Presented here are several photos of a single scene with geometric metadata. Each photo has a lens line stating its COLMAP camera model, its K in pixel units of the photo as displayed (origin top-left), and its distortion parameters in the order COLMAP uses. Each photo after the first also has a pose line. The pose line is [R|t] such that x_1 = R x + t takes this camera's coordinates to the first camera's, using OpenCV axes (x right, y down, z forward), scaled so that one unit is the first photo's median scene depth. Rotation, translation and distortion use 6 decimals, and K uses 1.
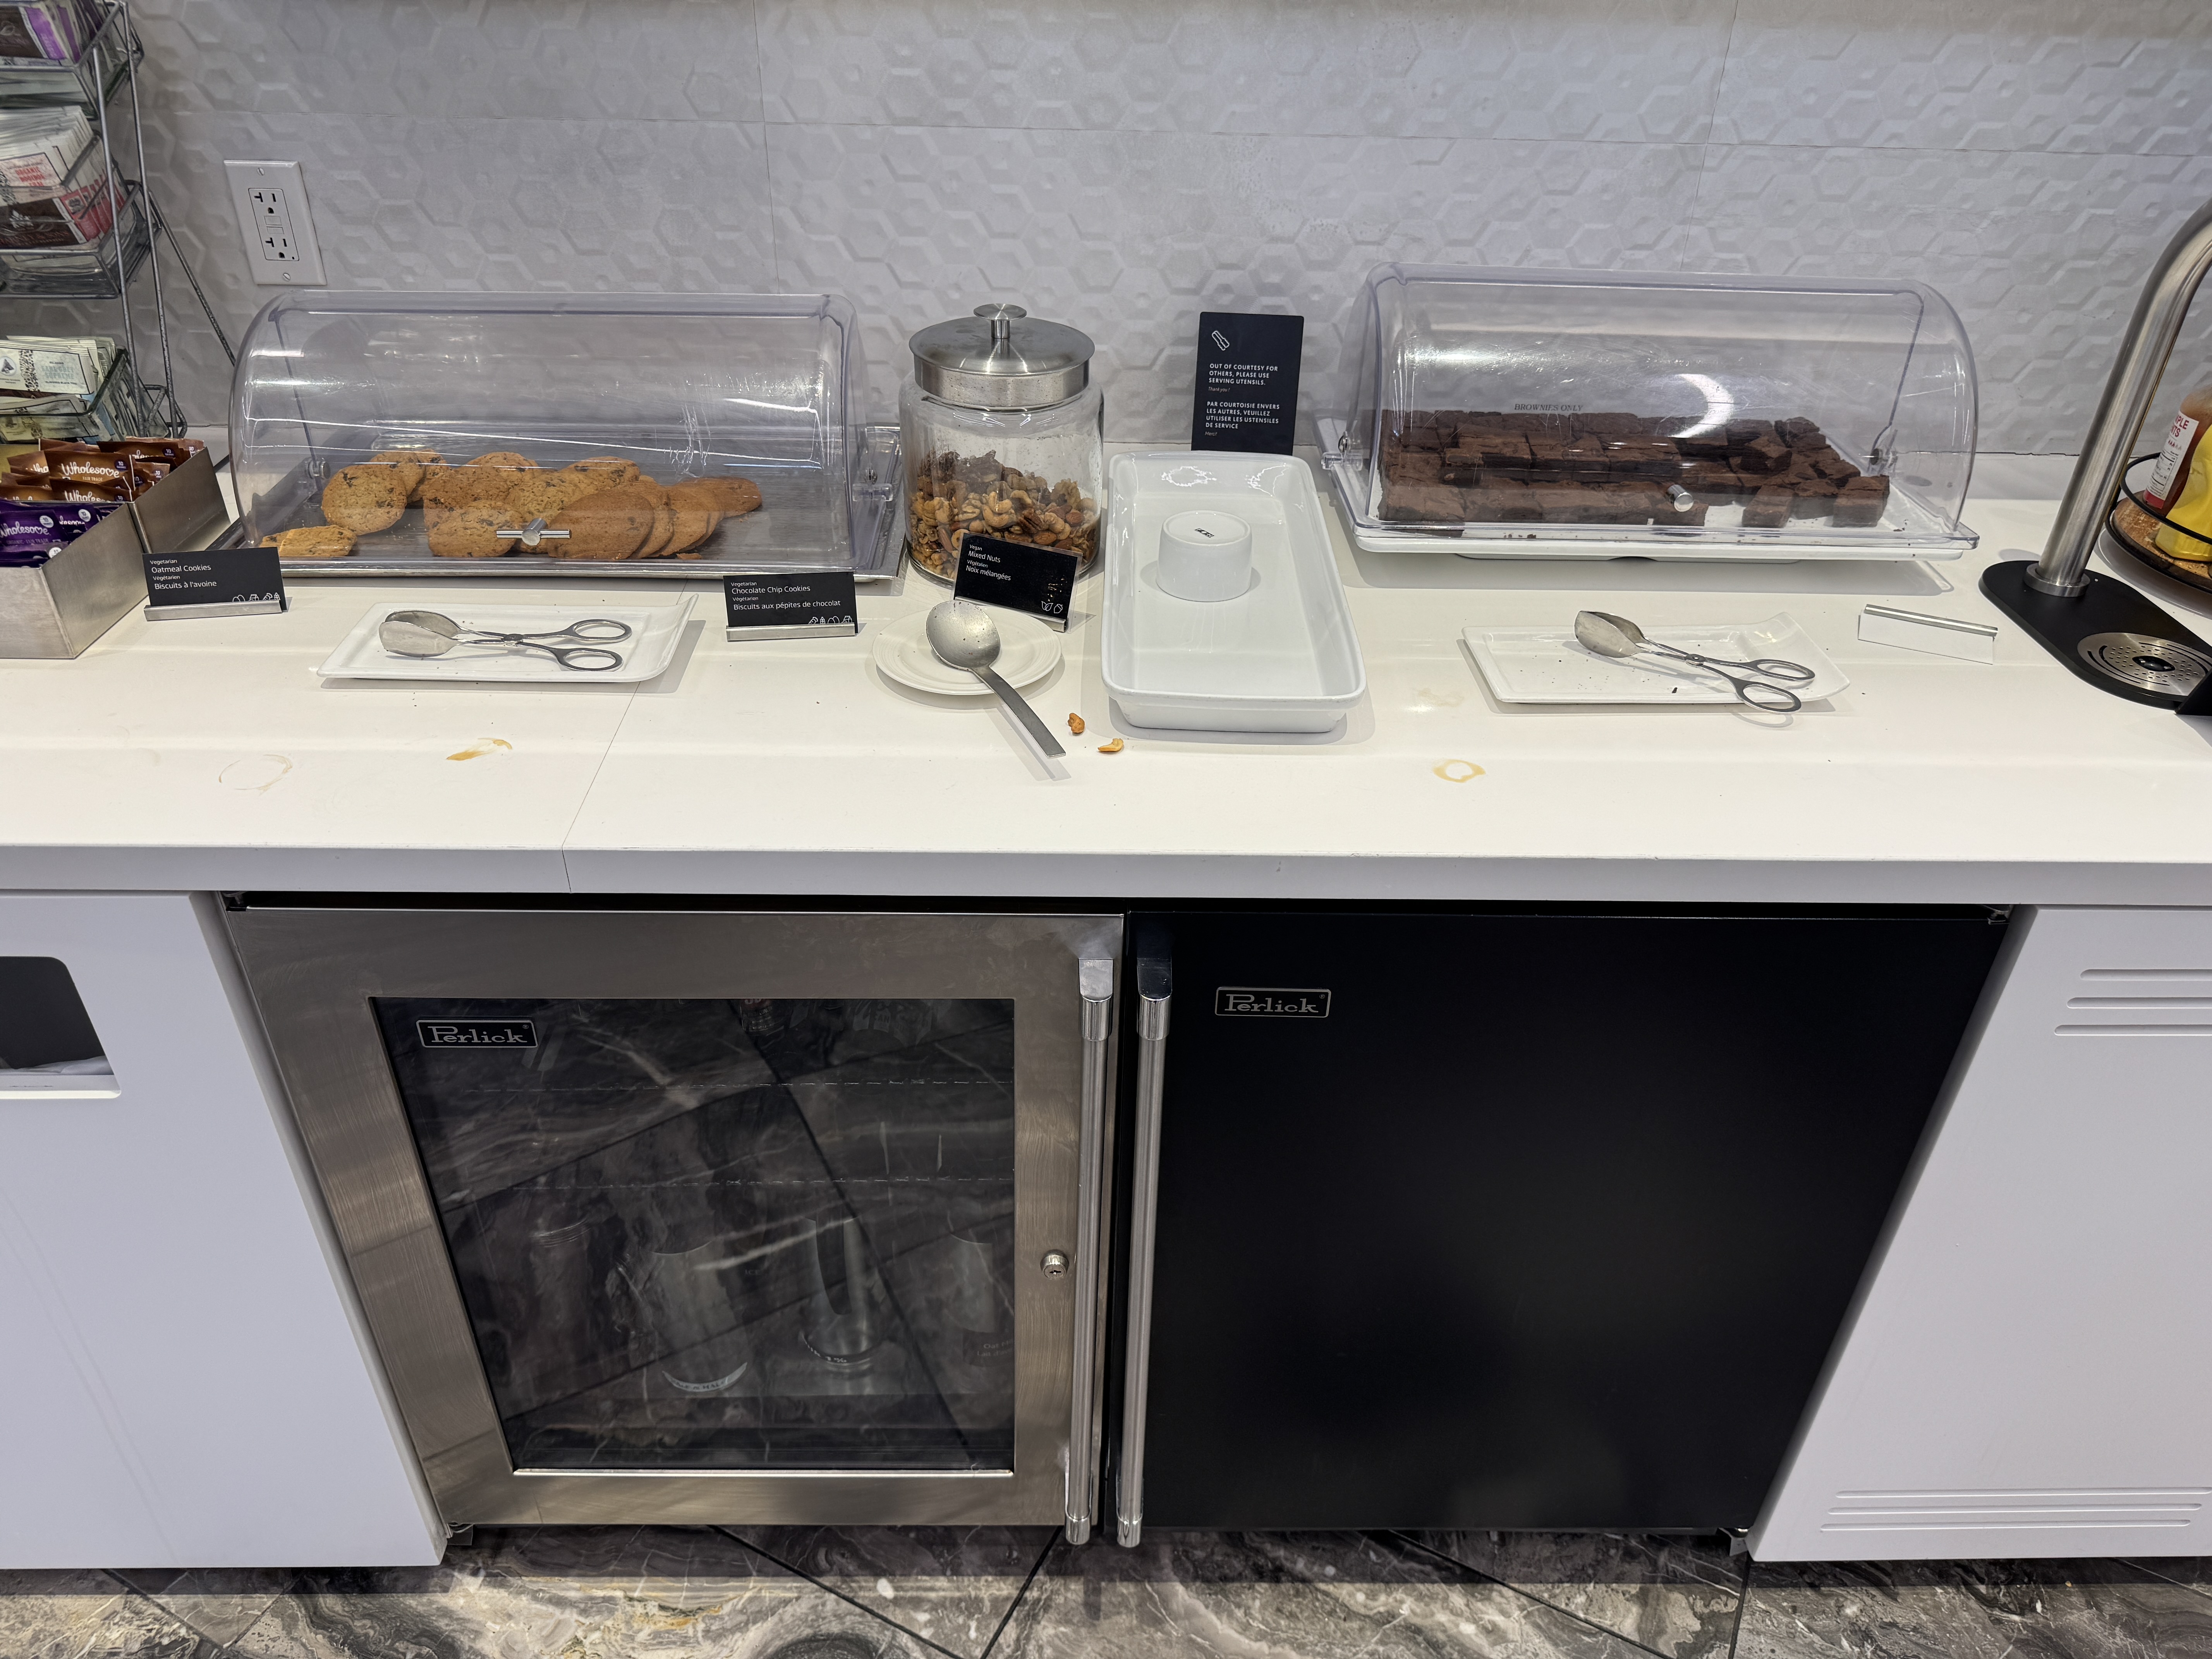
lens RADIAL K [[1569.2, 0, 1108.2], [0, 1569.2, 829.0], [0, 0, 1]] dist [0.019279, -0.026532]
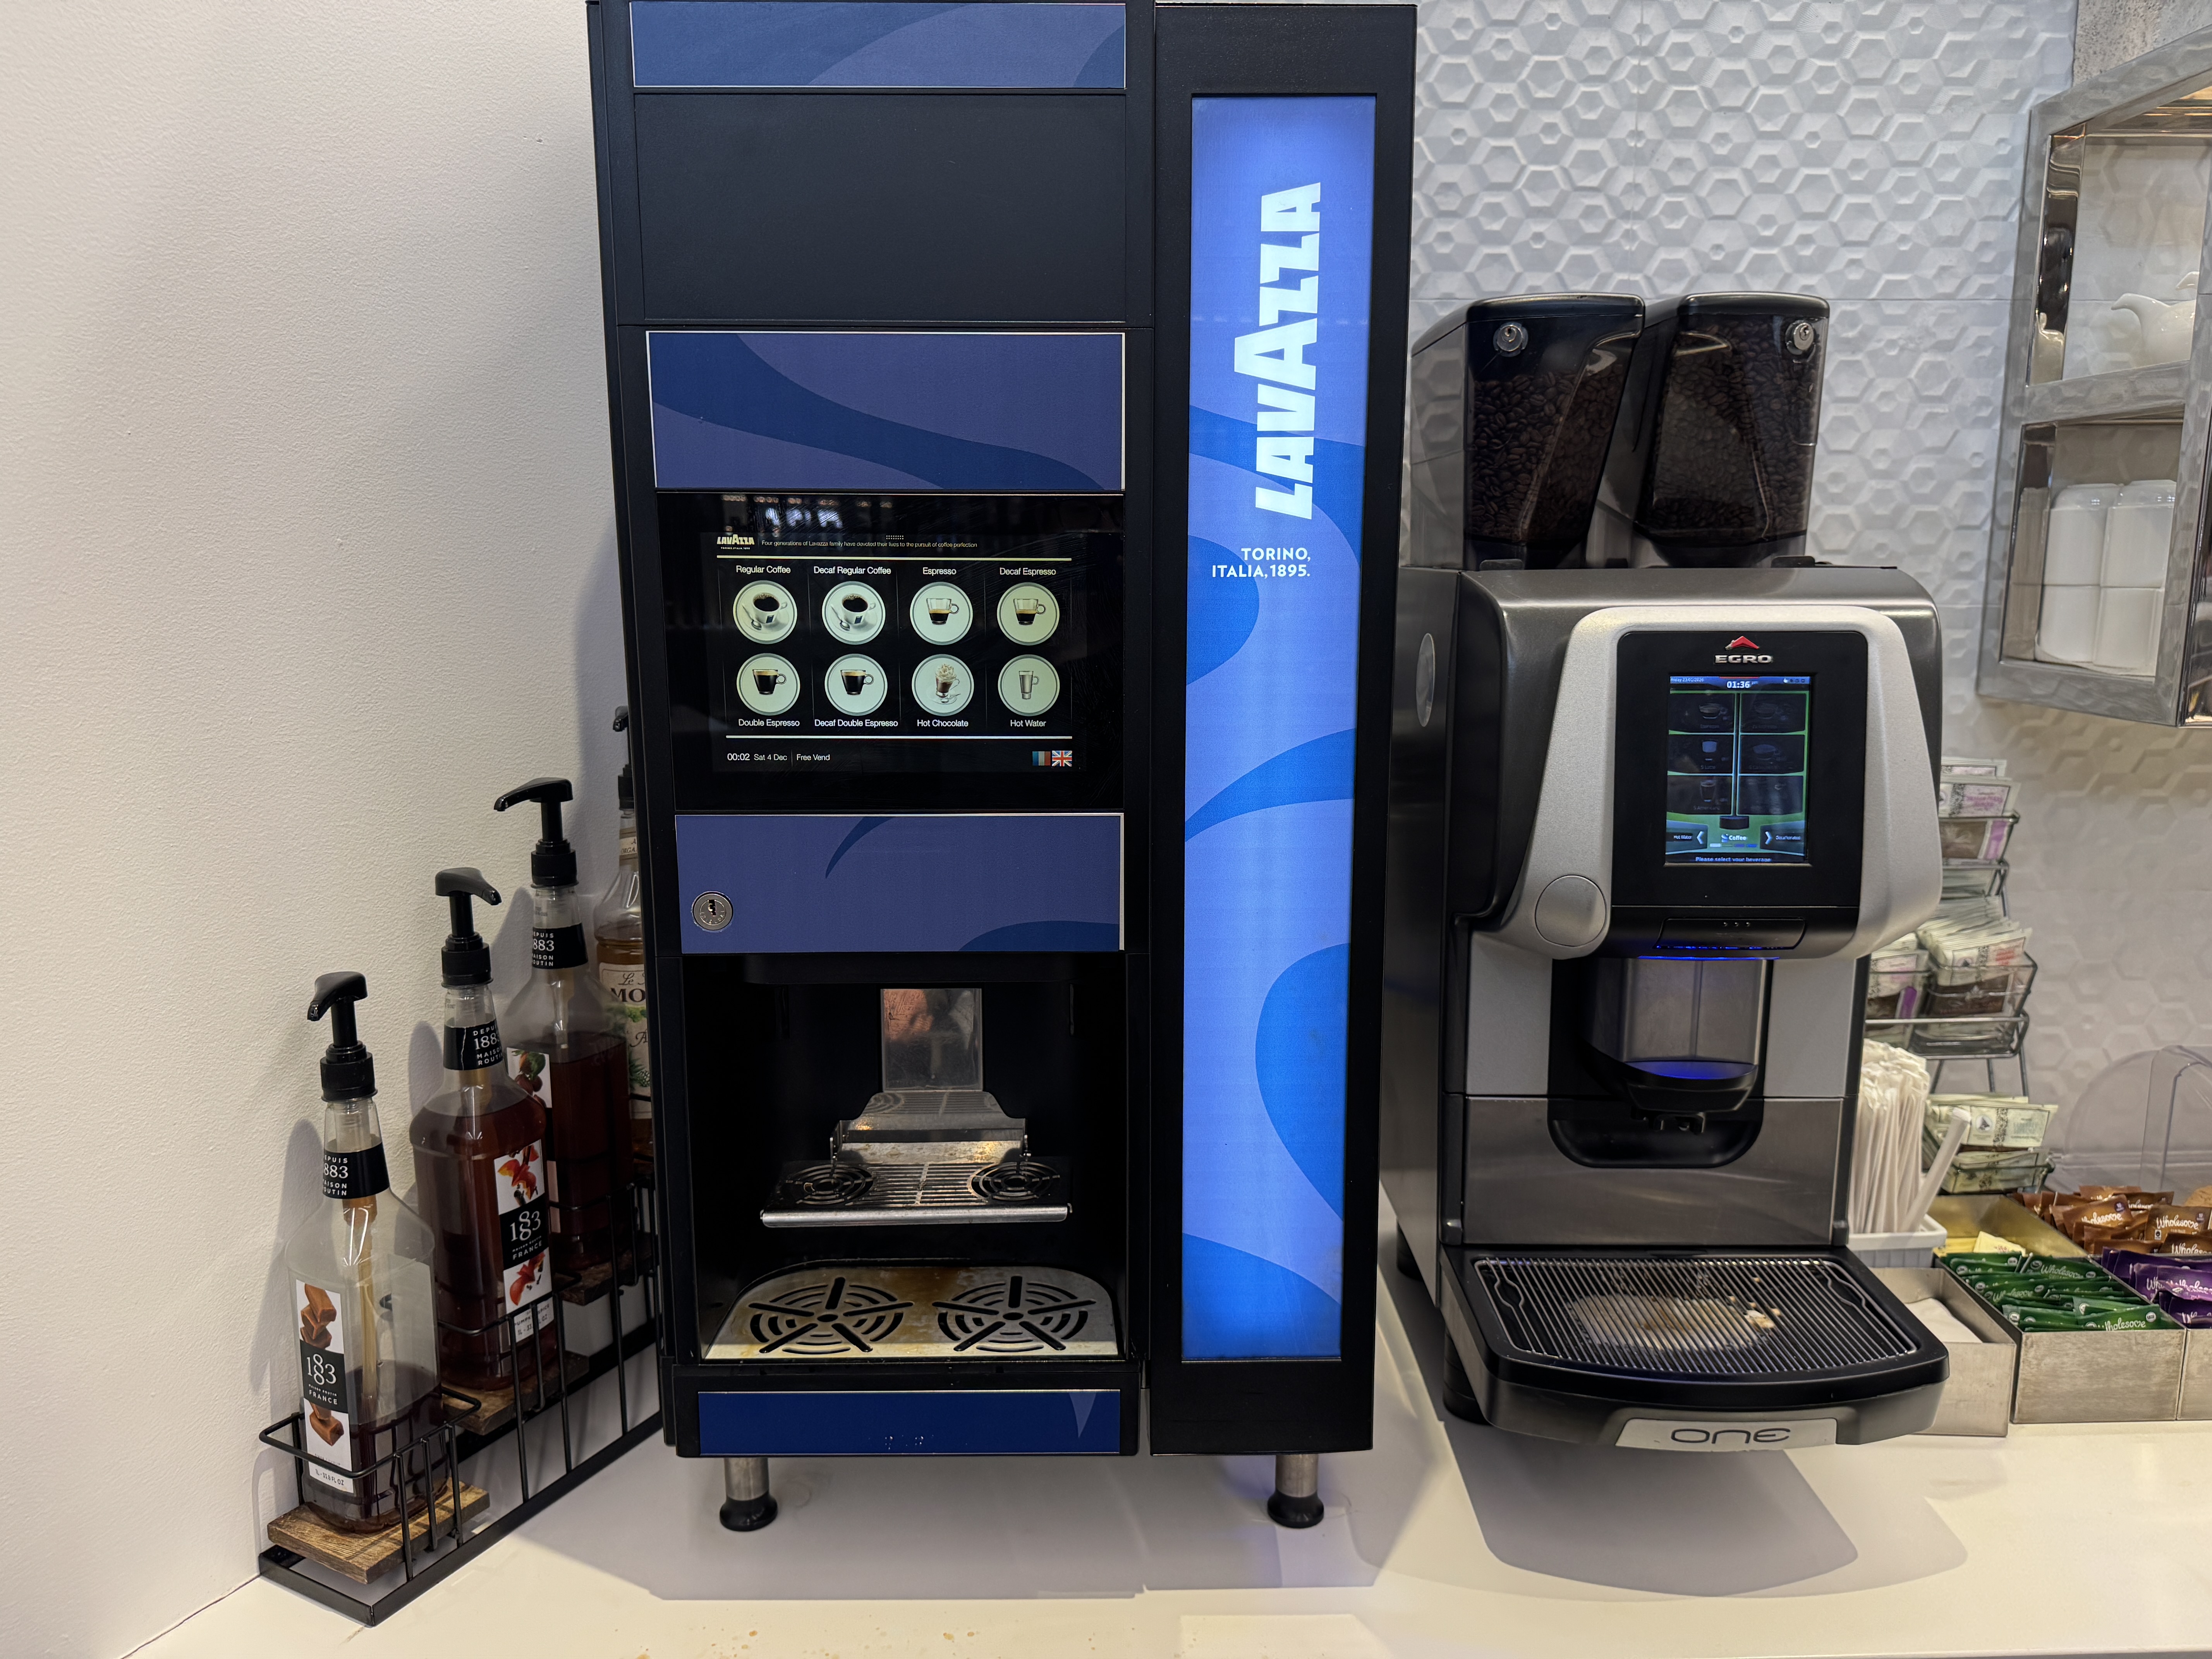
lens RADIAL K [[1569.2, 0, 1112.0], [0, 1569.2, 827.4], [0, 0, 1]] dist [0.019279, -0.026532]
pose [[0.999444, -0.025225, -0.021798, -1.116570], [0.014471, 0.917278, -0.397984, -0.053460], [0.030034, 0.397448, 0.917133, -0.074752]]
